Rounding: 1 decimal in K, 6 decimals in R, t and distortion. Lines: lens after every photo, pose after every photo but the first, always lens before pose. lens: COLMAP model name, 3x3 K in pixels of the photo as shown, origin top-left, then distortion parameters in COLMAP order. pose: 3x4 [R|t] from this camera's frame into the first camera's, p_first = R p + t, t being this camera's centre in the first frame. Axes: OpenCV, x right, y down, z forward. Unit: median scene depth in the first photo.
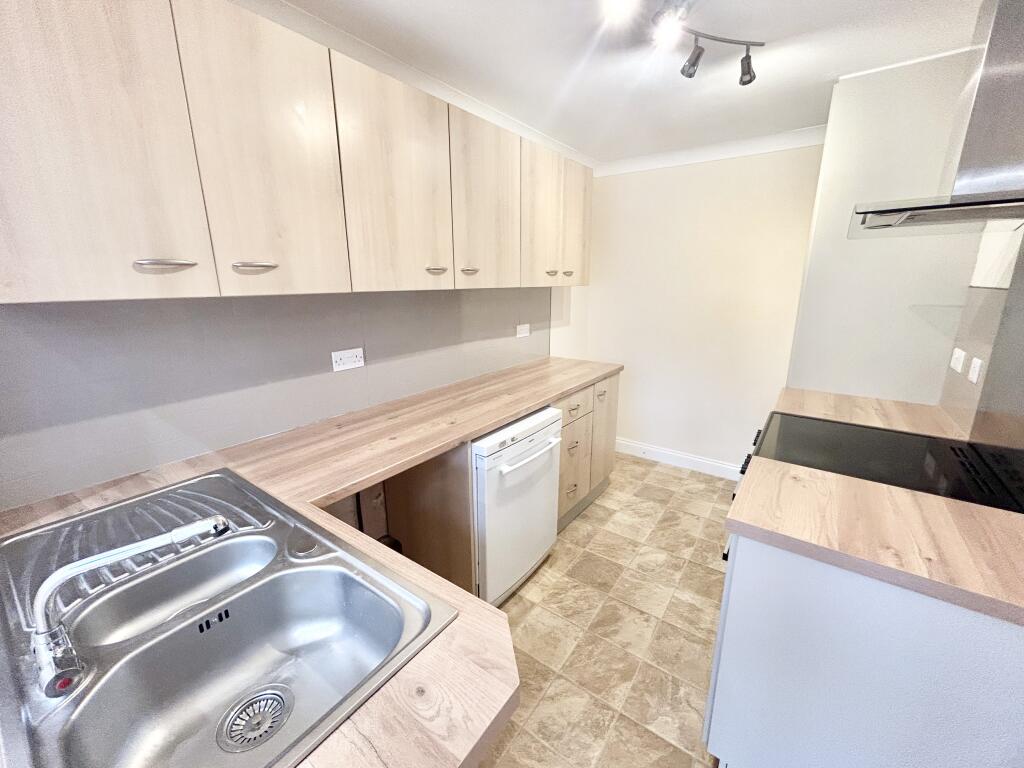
lens RADIAL K [[413.5, 0, 509.6], [0, 413.5, 382.7], [0, 0, 1]] dist [-0.012950, 0.009020]
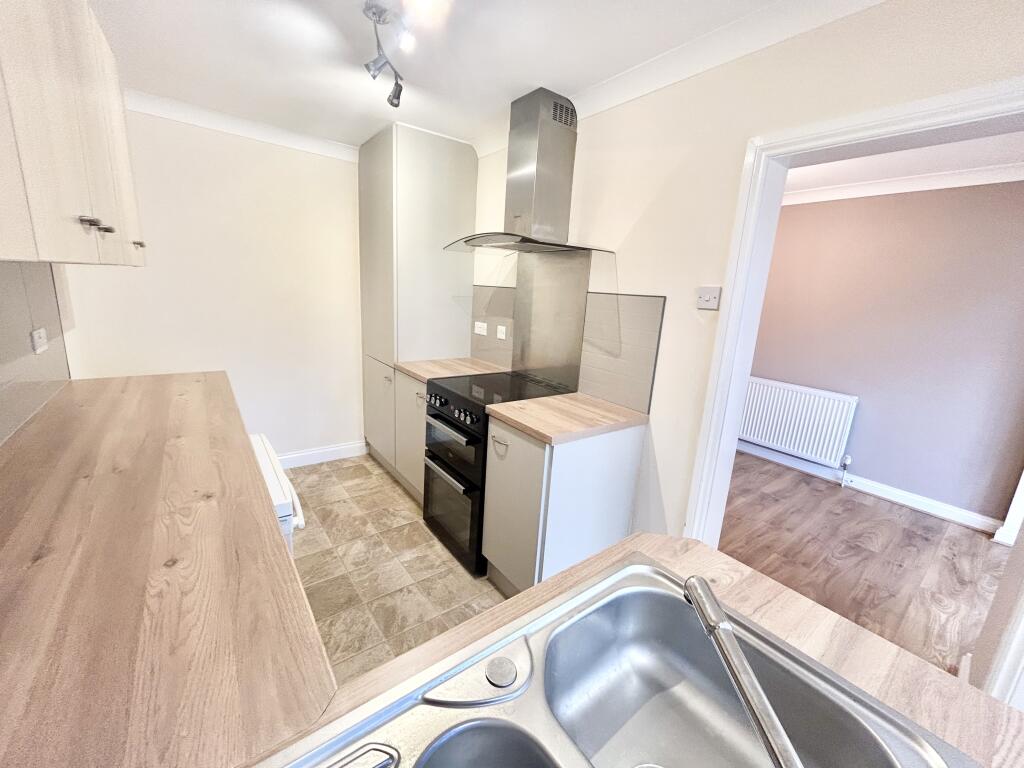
lens RADIAL K [[413.5, 0, 509.6], [0, 413.5, 382.7], [0, 0, 1]] dist [-0.012950, 0.009020]
pose [[0.289660, -0.197716, 0.936486, -0.476251], [0.175484, 0.972816, 0.151108, -0.066605], [-0.940905, 0.120568, 0.316482, 0.341168]]
